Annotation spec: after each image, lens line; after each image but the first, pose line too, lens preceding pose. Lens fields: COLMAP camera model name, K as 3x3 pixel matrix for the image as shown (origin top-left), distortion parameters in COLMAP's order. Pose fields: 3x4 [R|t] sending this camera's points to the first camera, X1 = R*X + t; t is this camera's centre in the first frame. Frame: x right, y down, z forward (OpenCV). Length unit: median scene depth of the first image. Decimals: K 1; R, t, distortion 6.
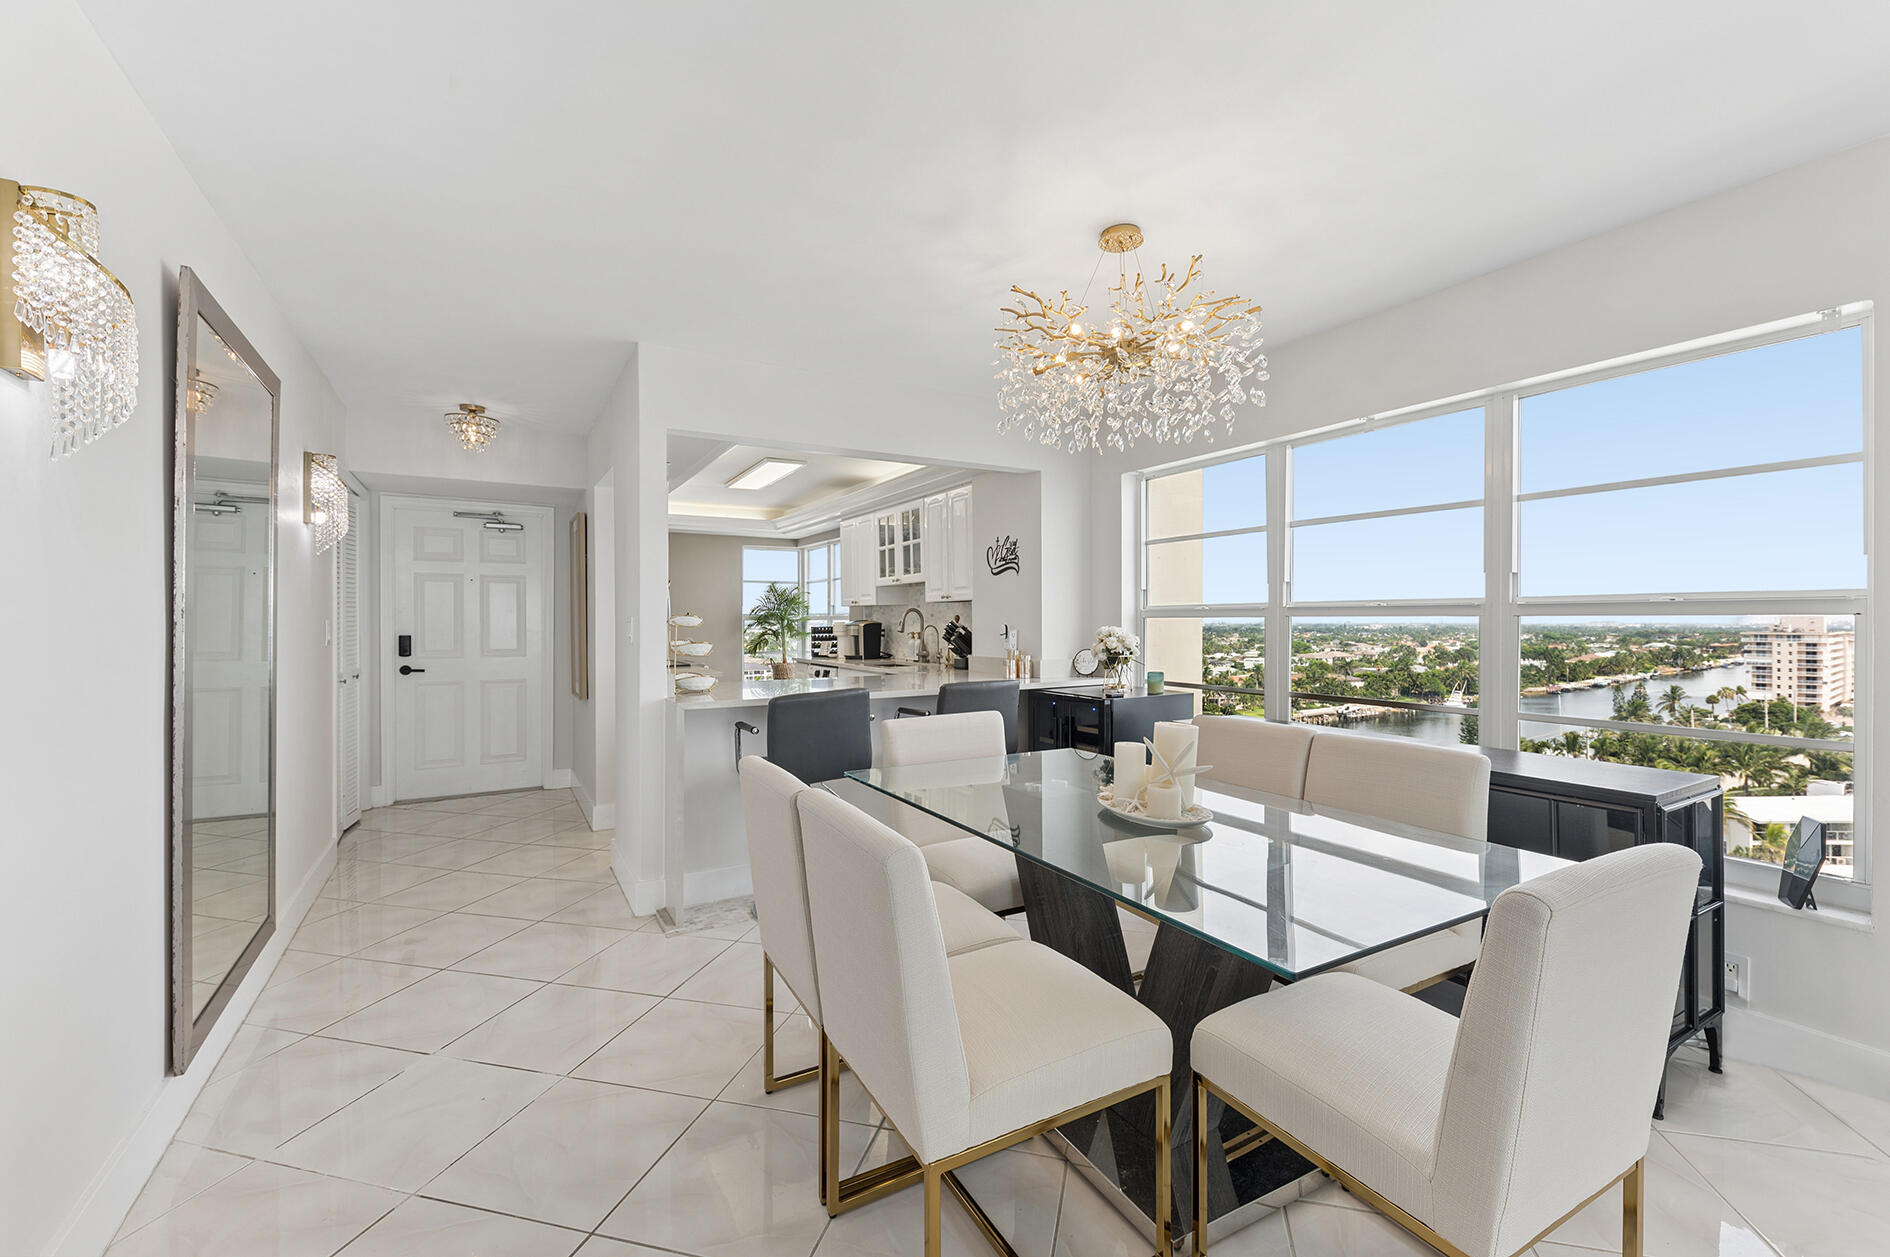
lens RADIAL K [[779.5, 0, 943.1], [0, 779.5, 618.8], [0, 0, 1]] dist [0.000037, -0.000220]
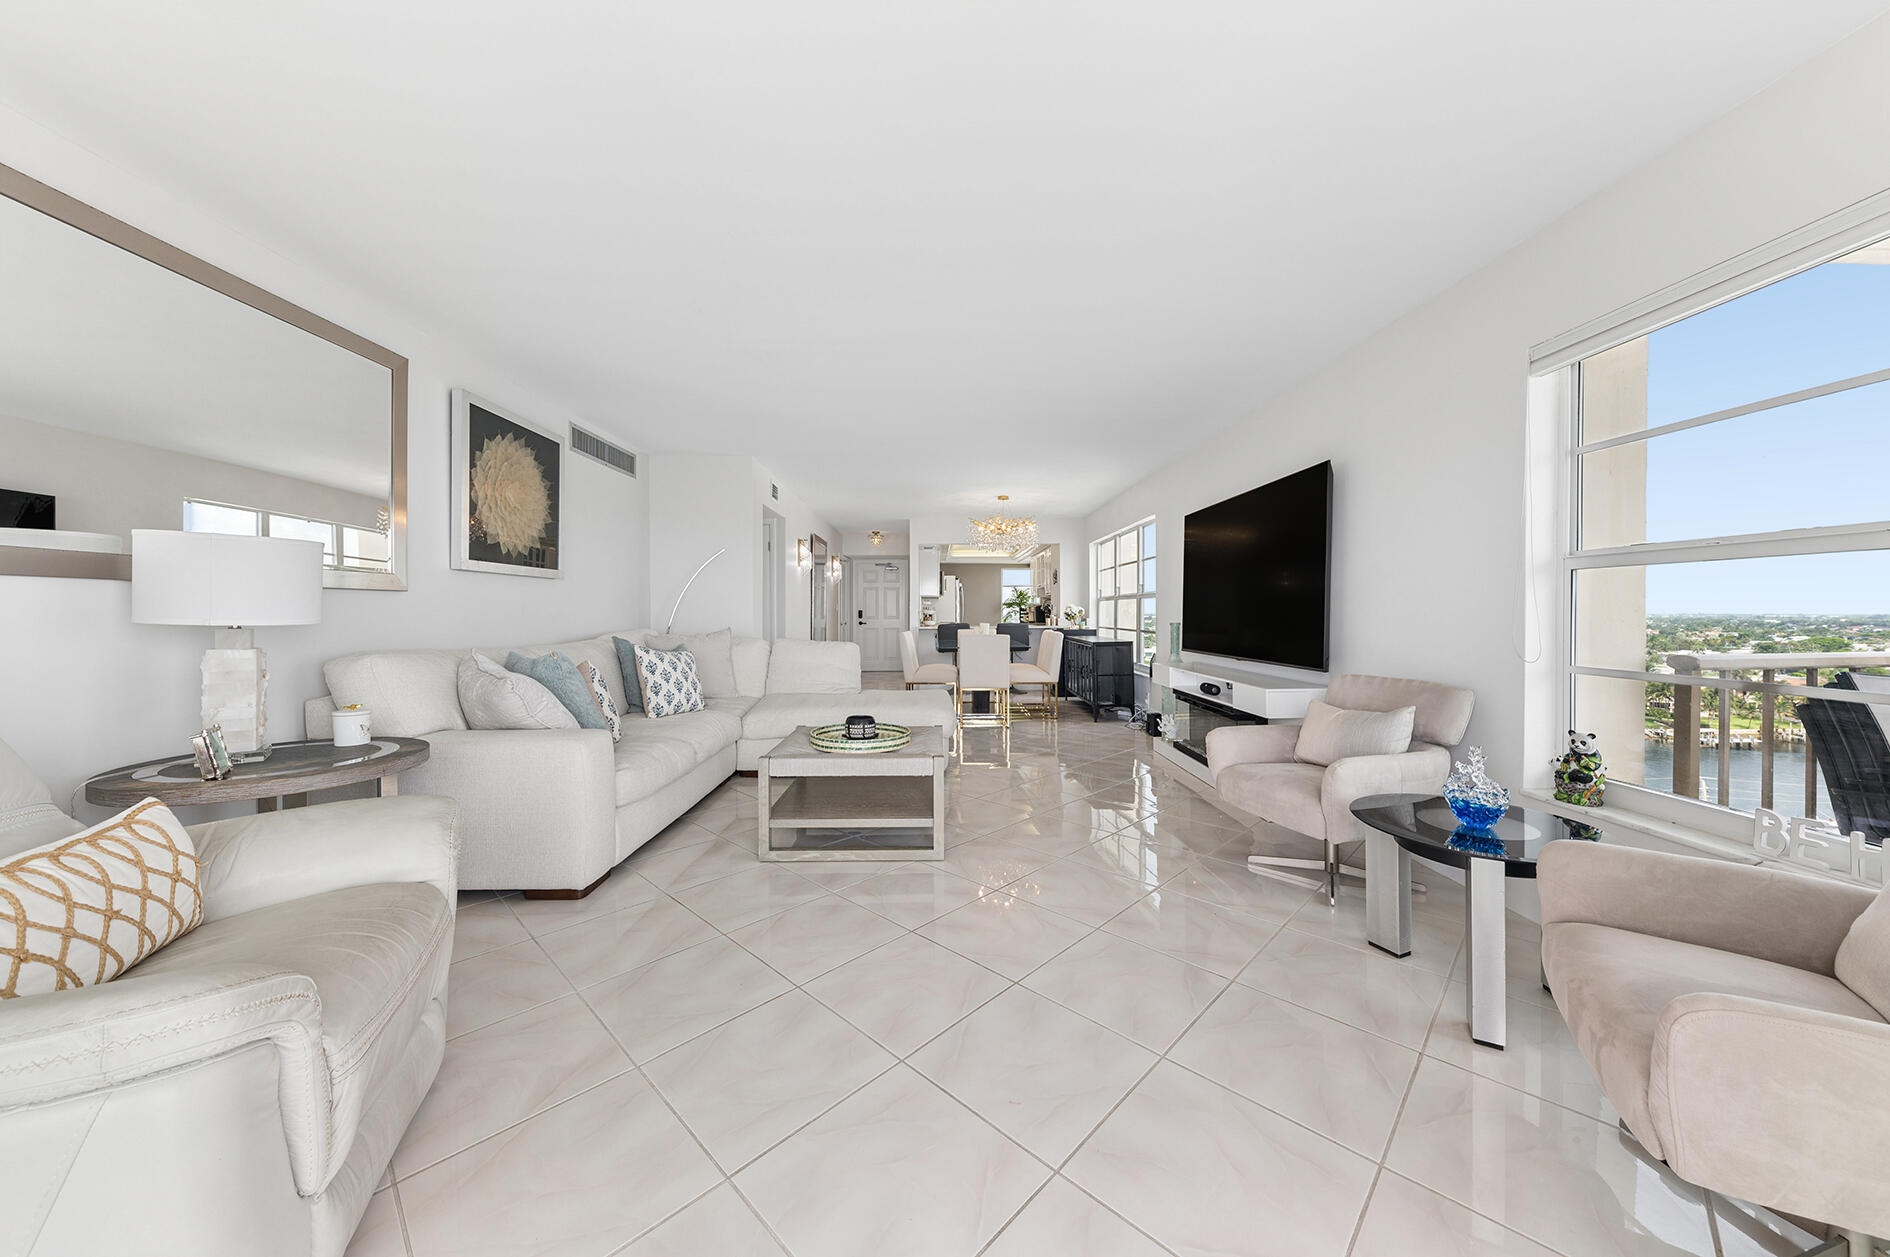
lens RADIAL K [[650.3, 0, 930.0], [0, 650.3, 615.0], [0, 0, 1]] dist [0.001057, 0.000099]
pose [[0.861286, 0.000547, -0.508120, 0.642081], [0.002404, 0.999984, 0.005151, 0.025359], [0.508114, -0.005658, 0.861271, -0.794259]]
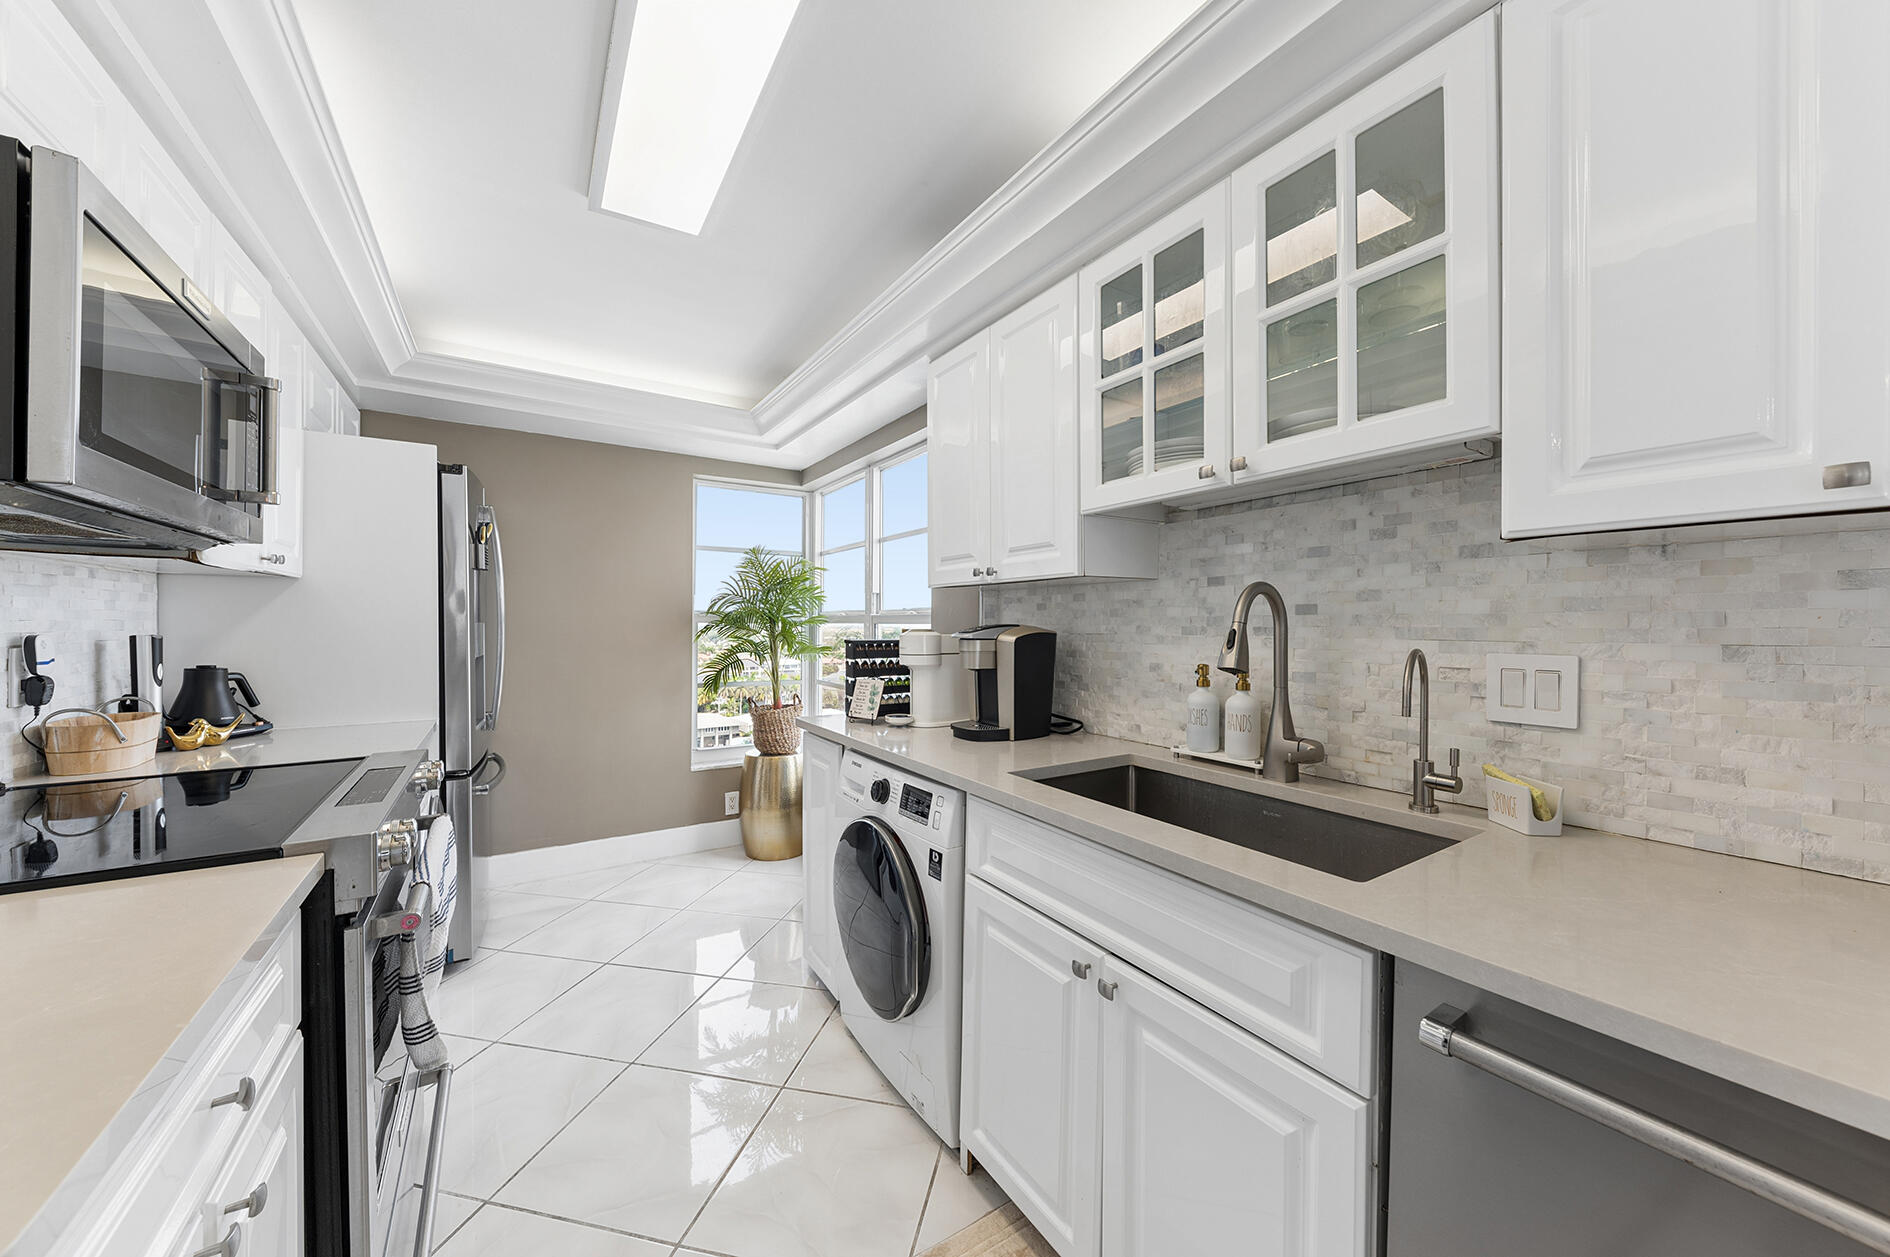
lens RADIAL K [[641.9, 0, 945.0], [0, 641.9, 628.5], [0, 0, 1]] dist [0.000269, 0.000019]
pose [[0.998388, 0.008212, 0.056157, -0.170267], [-0.008688, 0.999928, 0.008231, 0.001776], [-0.056085, -0.008706, 0.998388, 0.835133]]
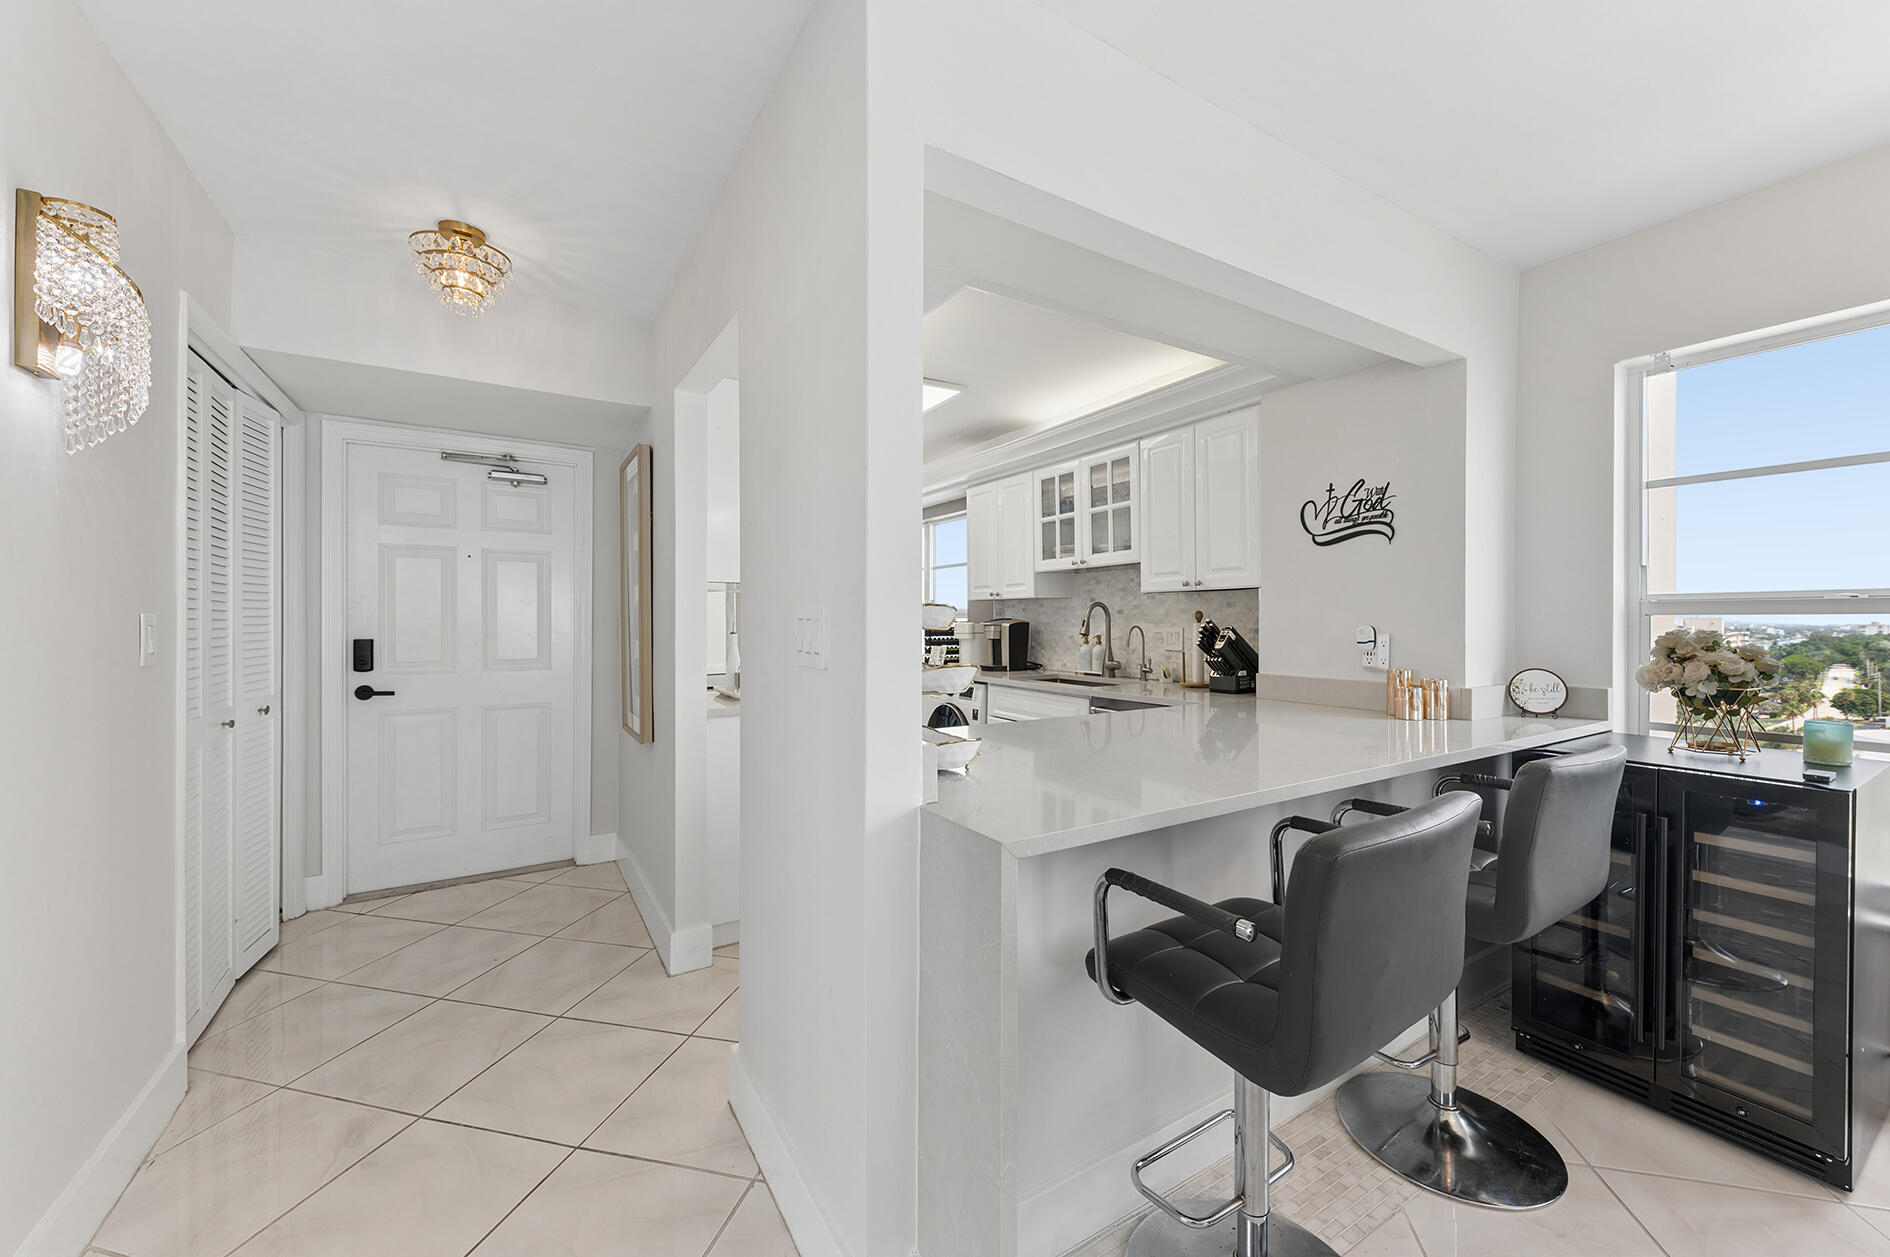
lens RADIAL K [[712.1, 0, 937.3], [0, 712.1, 618.8], [0, 0, 1]] dist [0.022931, -0.010570]
pose [[0.999804, 0.003077, 0.019559, -0.211729], [-0.003090, 0.999995, 0.000633, 0.002132], [-0.019557, -0.000693, 0.999808, 0.370647]]
